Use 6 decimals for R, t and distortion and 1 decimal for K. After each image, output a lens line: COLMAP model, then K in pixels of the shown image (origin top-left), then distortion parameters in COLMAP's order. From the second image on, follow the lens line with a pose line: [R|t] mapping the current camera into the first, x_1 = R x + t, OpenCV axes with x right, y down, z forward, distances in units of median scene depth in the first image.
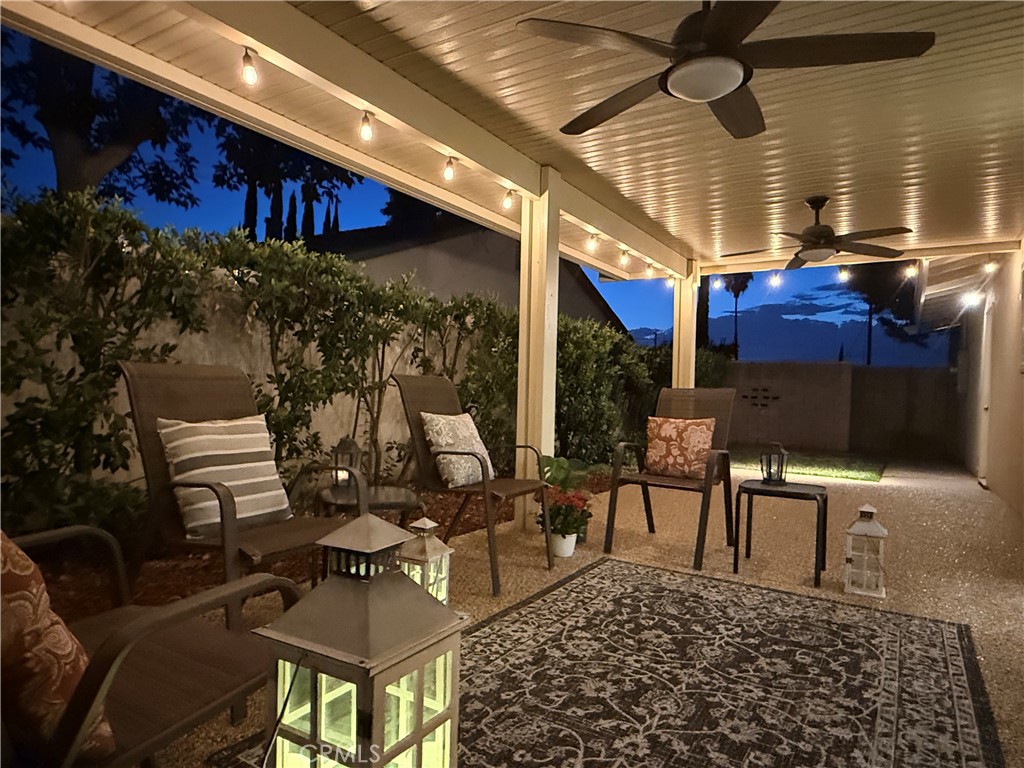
lens RADIAL K [[653.7, 0, 508.8], [0, 653.7, 385.6], [0, 0, 1]] dist [0.002437, 0.004184]
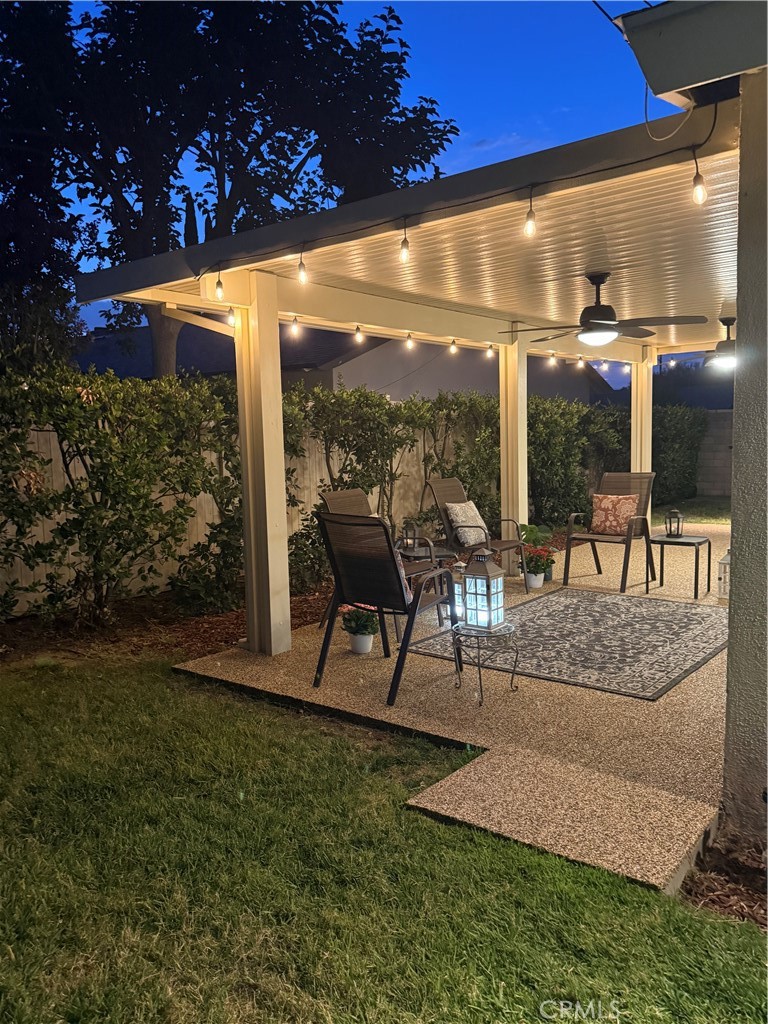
lens RADIAL K [[792.5, 0, 382.0], [0, 792.5, 519.0], [0, 0, 1]] dist [0.083369, -0.002262]
pose [[0.992111, -0.042638, -0.117888, -0.058981], [0.055238, 0.992855, 0.105772, -0.144816], [0.112536, -0.111449, 0.987378, -1.049340]]
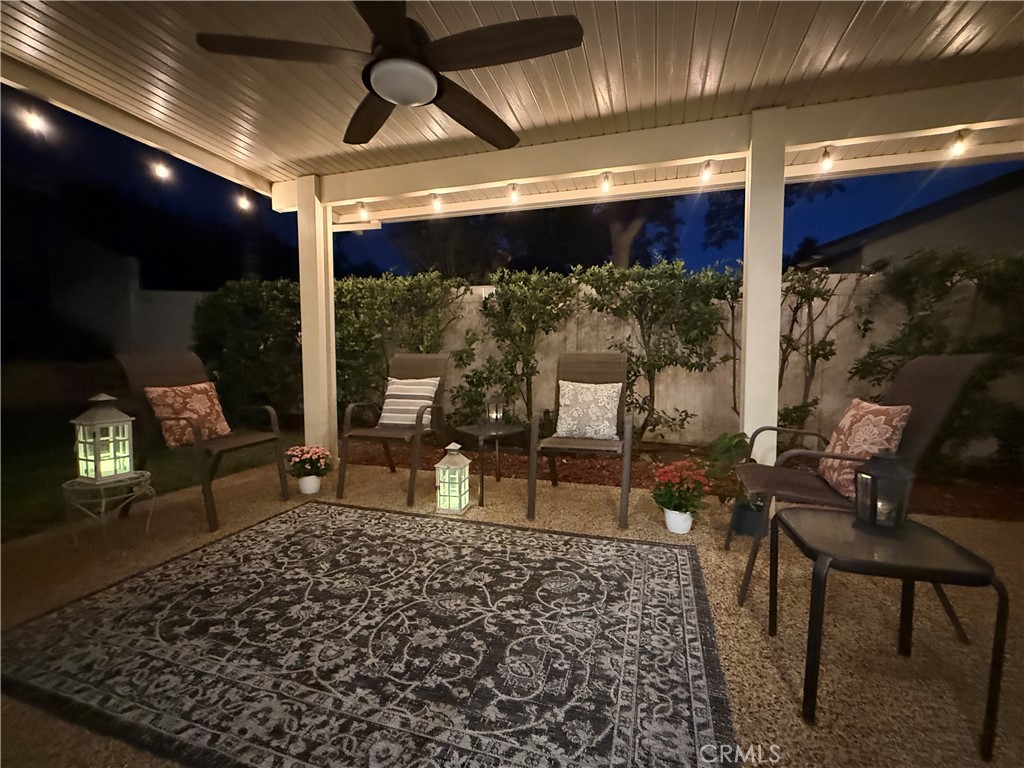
lens RADIAL K [[442.0, 0, 513.0], [0, 442.0, 385.2], [0, 0, 1]] dist [0.000718, 0.000310]
pose [[0.243267, 0.031692, -0.969441, 0.770255], [0.010945, 0.999313, 0.035415, 0.012605], [0.969898, -0.019226, 0.242753, 0.688102]]
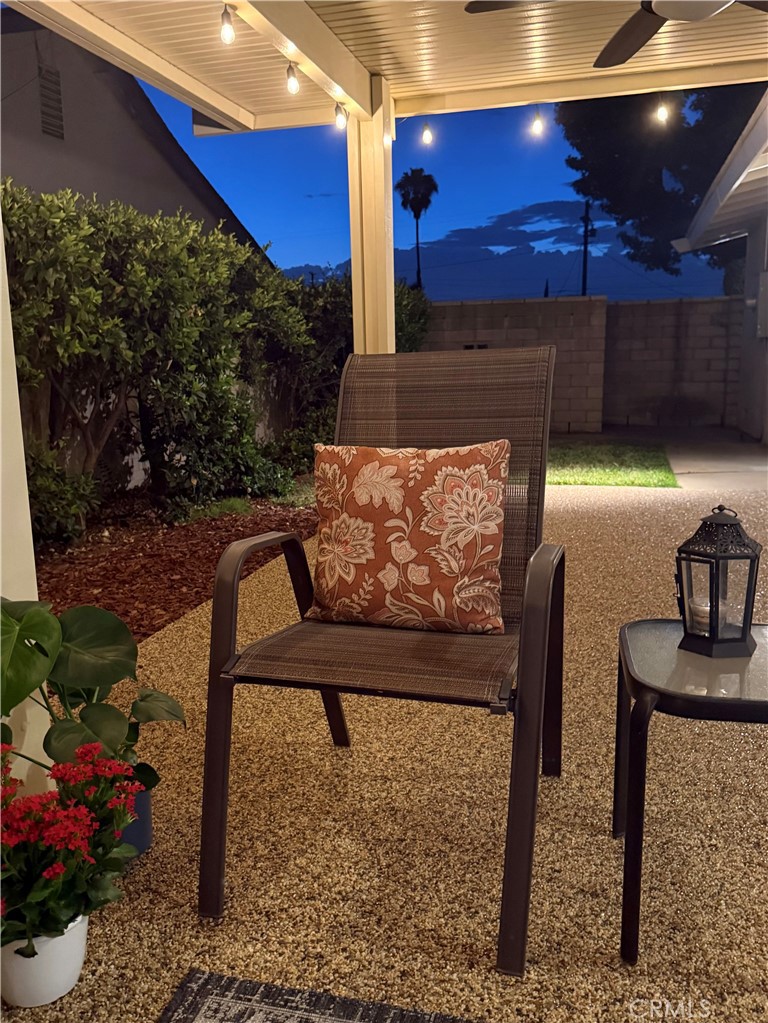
lens RADIAL K [[898.0, 0, 383.4], [0, 898.0, 511.2], [0, 0, 1]] dist [0.084403, -0.002679]
pose [[0.955931, -0.097361, 0.276978, 0.151813], [0.047257, 0.982137, 0.182136, -0.001377], [-0.289763, -0.161020, 0.943456, 0.718694]]
